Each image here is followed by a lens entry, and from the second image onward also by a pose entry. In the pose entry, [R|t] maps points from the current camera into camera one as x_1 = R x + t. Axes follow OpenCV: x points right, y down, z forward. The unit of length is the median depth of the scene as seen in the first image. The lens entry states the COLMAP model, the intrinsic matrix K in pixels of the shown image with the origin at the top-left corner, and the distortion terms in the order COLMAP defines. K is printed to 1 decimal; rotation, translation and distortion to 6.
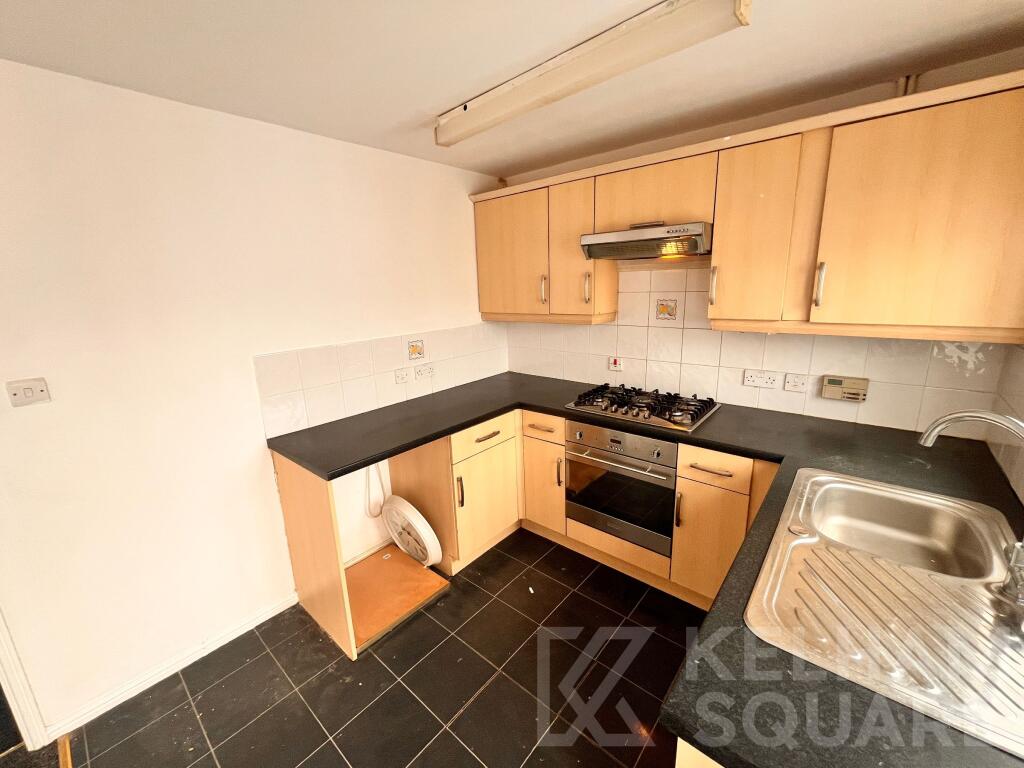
lens RADIAL K [[413.3, 0, 510.8], [0, 413.3, 382.3], [0, 0, 1]] dist [-0.007385, 0.000148]
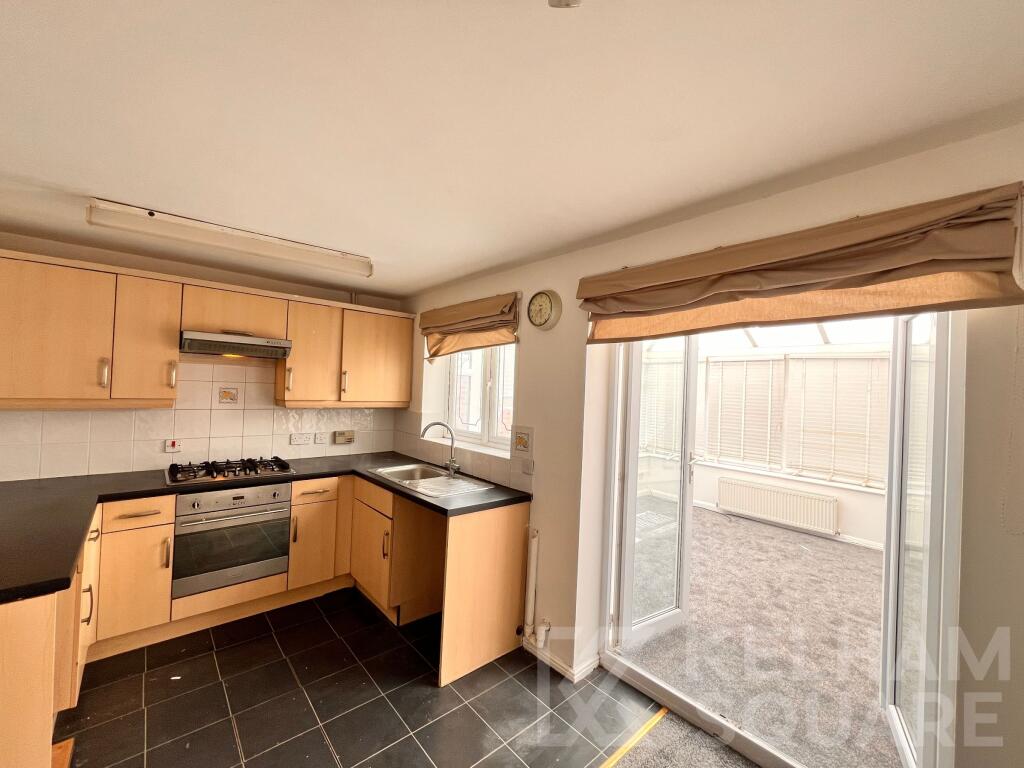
lens RADIAL K [[413.3, 0, 510.8], [0, 413.3, 382.3], [0, 0, 1]] dist [-0.007385, 0.000148]
pose [[0.134534, 0.052518, 0.989516, -0.897413], [0.192092, 0.978269, -0.078038, 0.059156], [-0.972112, 0.200577, 0.121522, -0.012617]]
